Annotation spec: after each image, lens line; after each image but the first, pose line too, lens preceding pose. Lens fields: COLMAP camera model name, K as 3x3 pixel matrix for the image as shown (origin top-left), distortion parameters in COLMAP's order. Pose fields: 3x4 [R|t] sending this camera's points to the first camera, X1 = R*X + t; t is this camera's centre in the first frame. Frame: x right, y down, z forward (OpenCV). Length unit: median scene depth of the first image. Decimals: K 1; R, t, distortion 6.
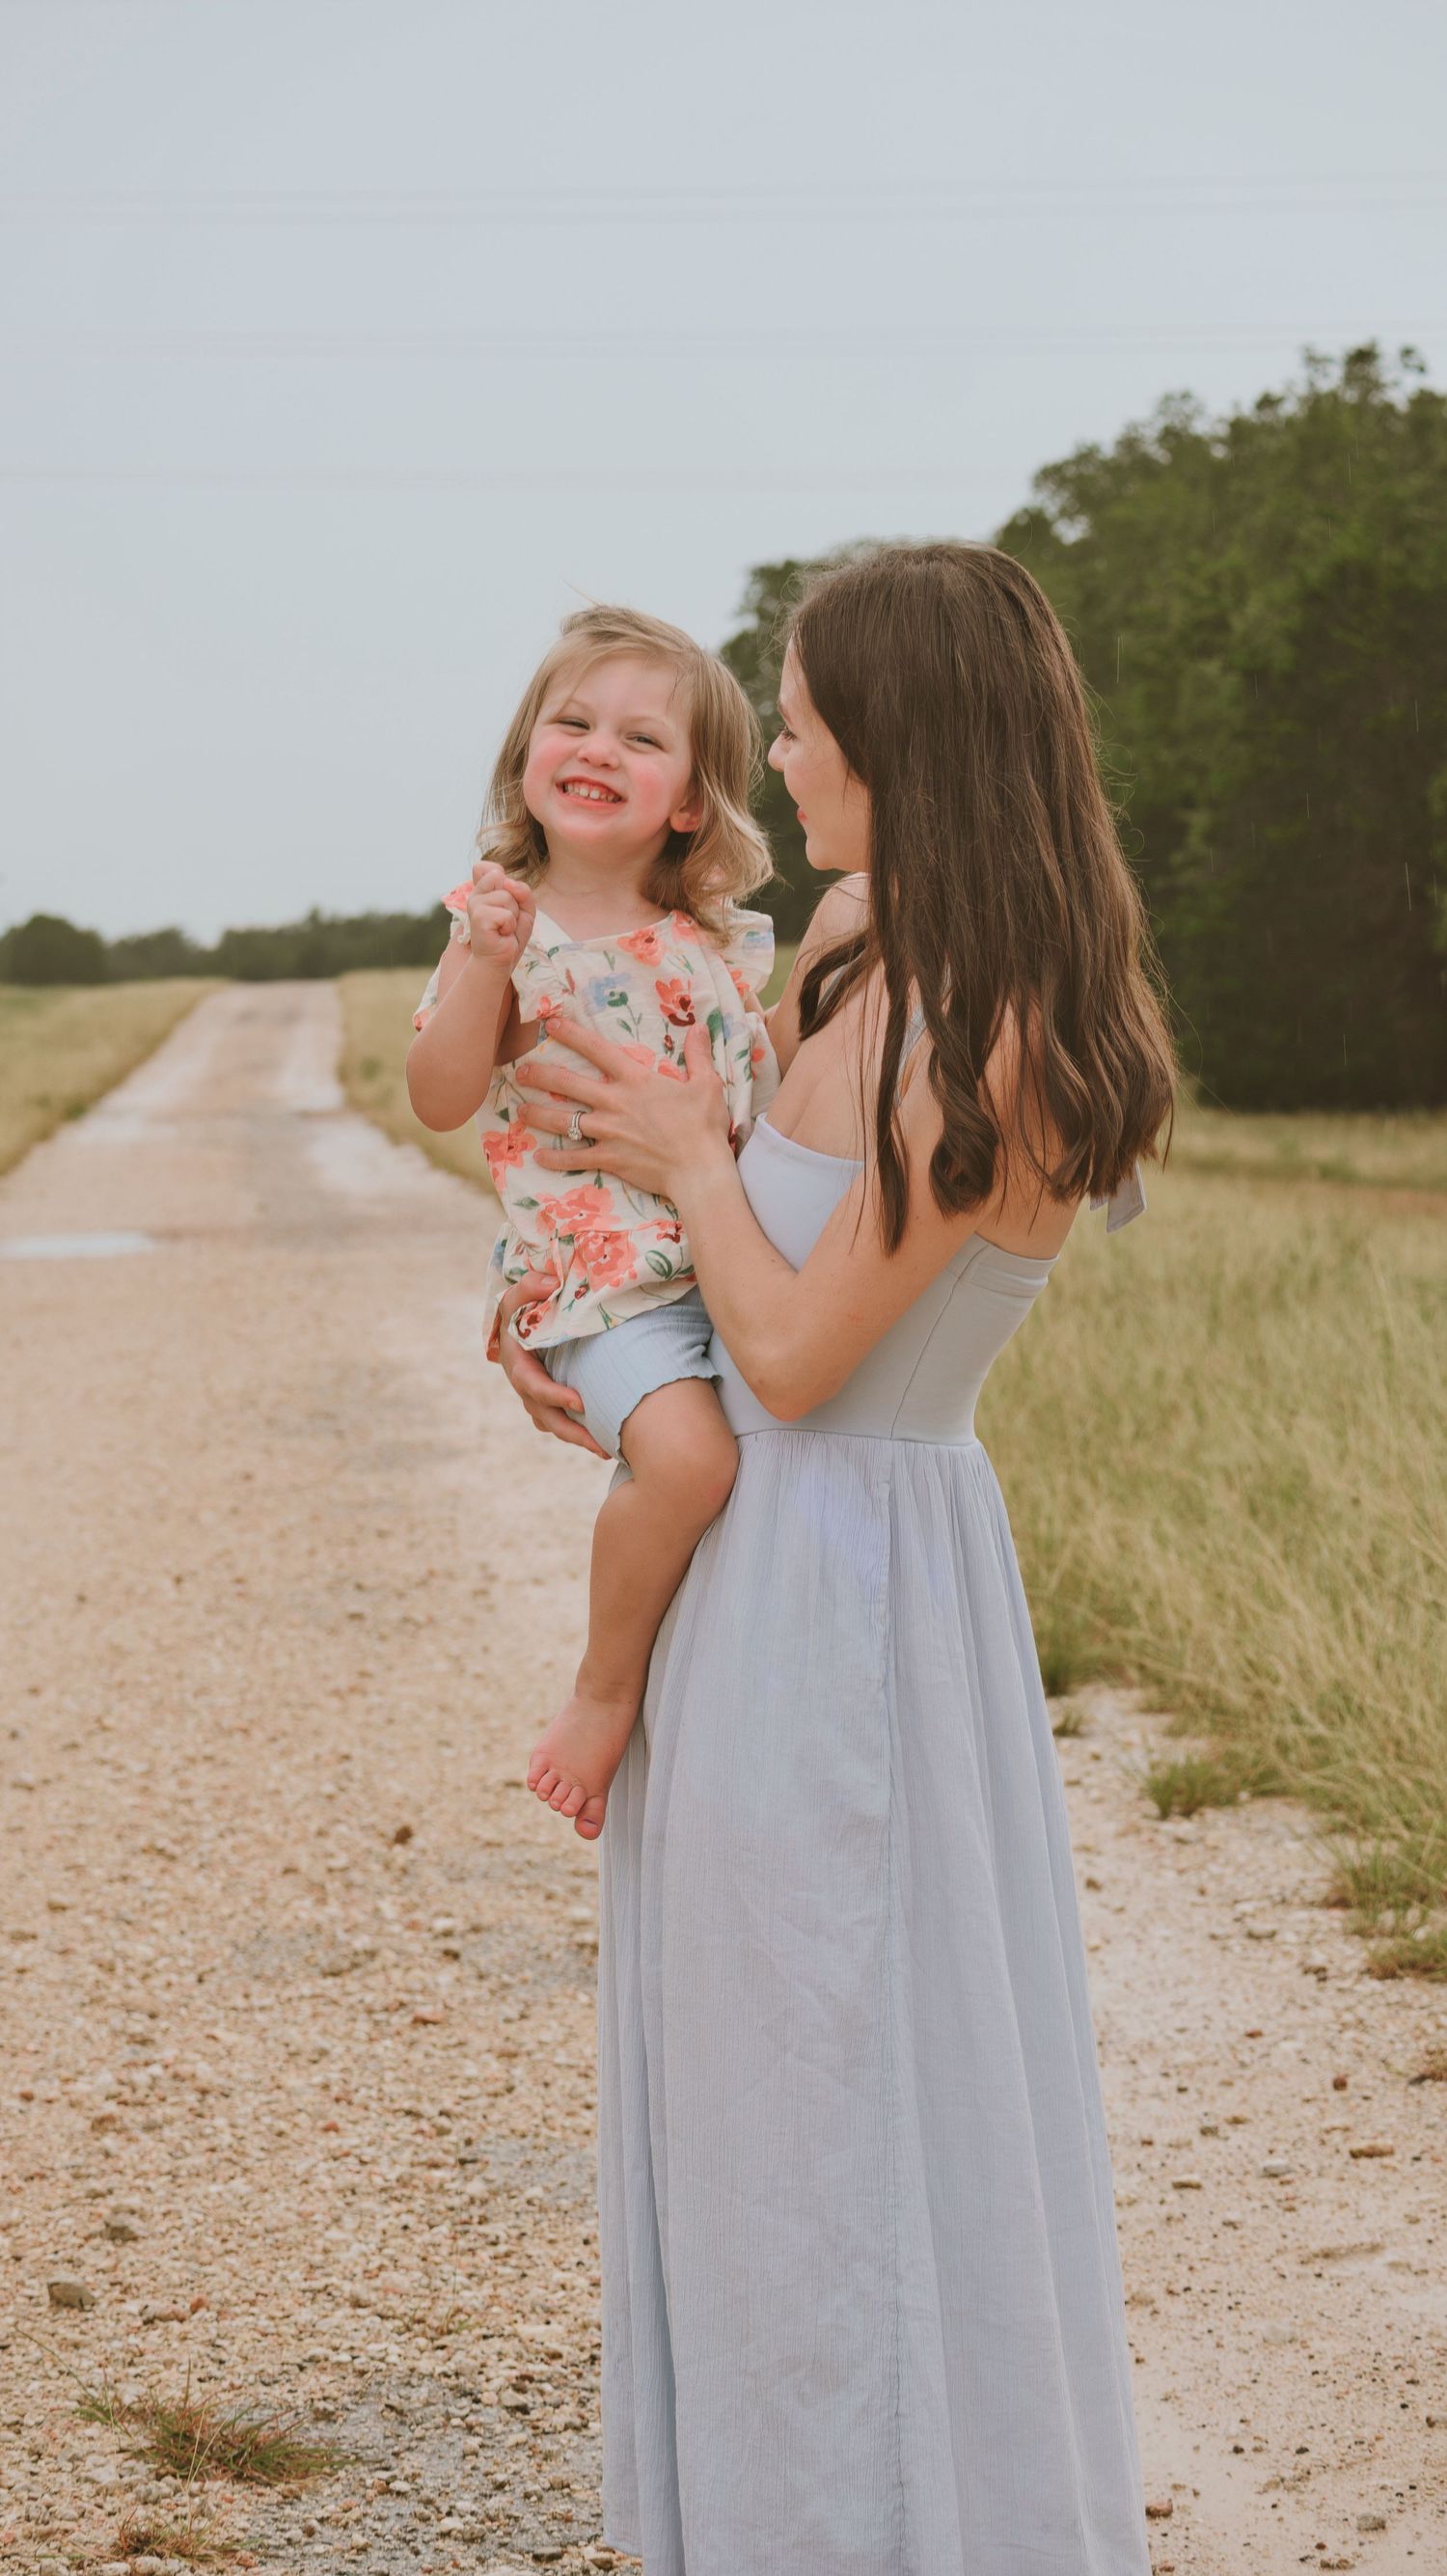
lens RADIAL K [[4313.6, 0, 719.3], [0, 4313.6, 1284.3], [0, 0, 1]] dist [-0.048371, 0.000000]
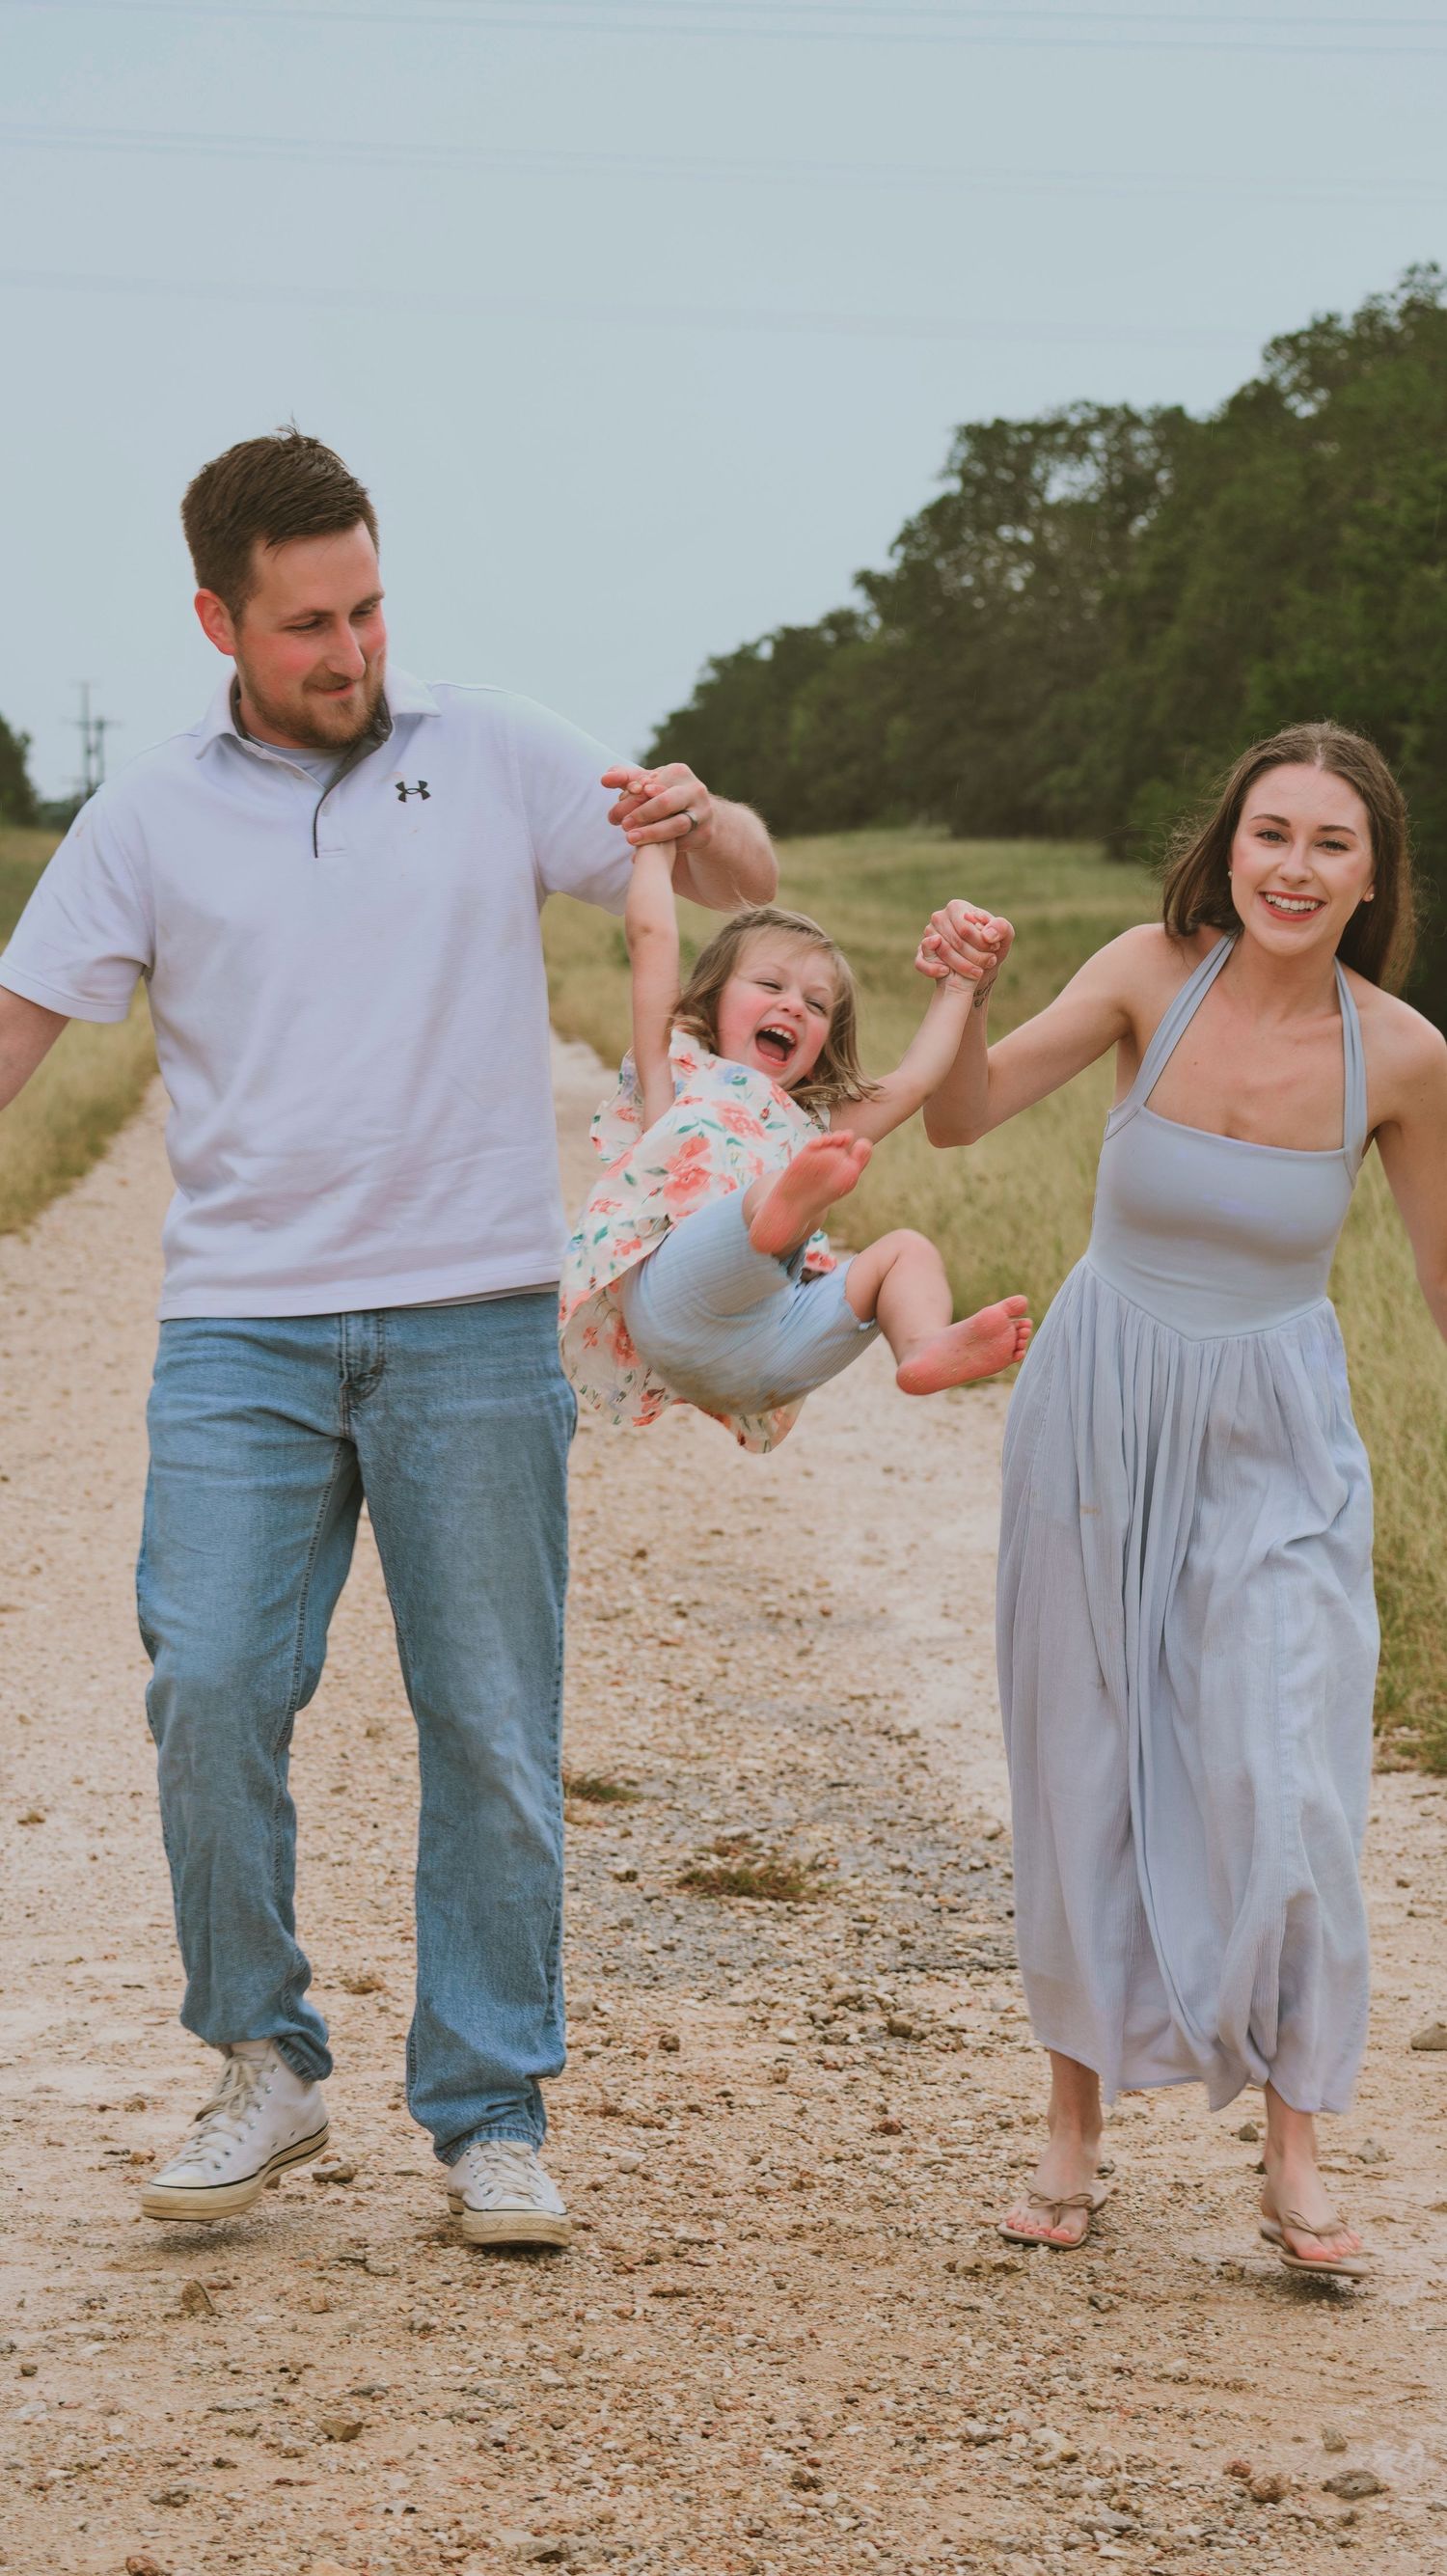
lens RADIAL K [[5375.1, 0, 721.6], [0, 5375.1, 1288.3], [0, 0, 1]] dist [-0.094100, 0.000000]
pose [[0.998477, 0.045882, -0.030636, 0.002278], [-0.045426, 0.998849, 0.015405, 0.010080], [0.031308, -0.013990, 0.999412, -0.608107]]
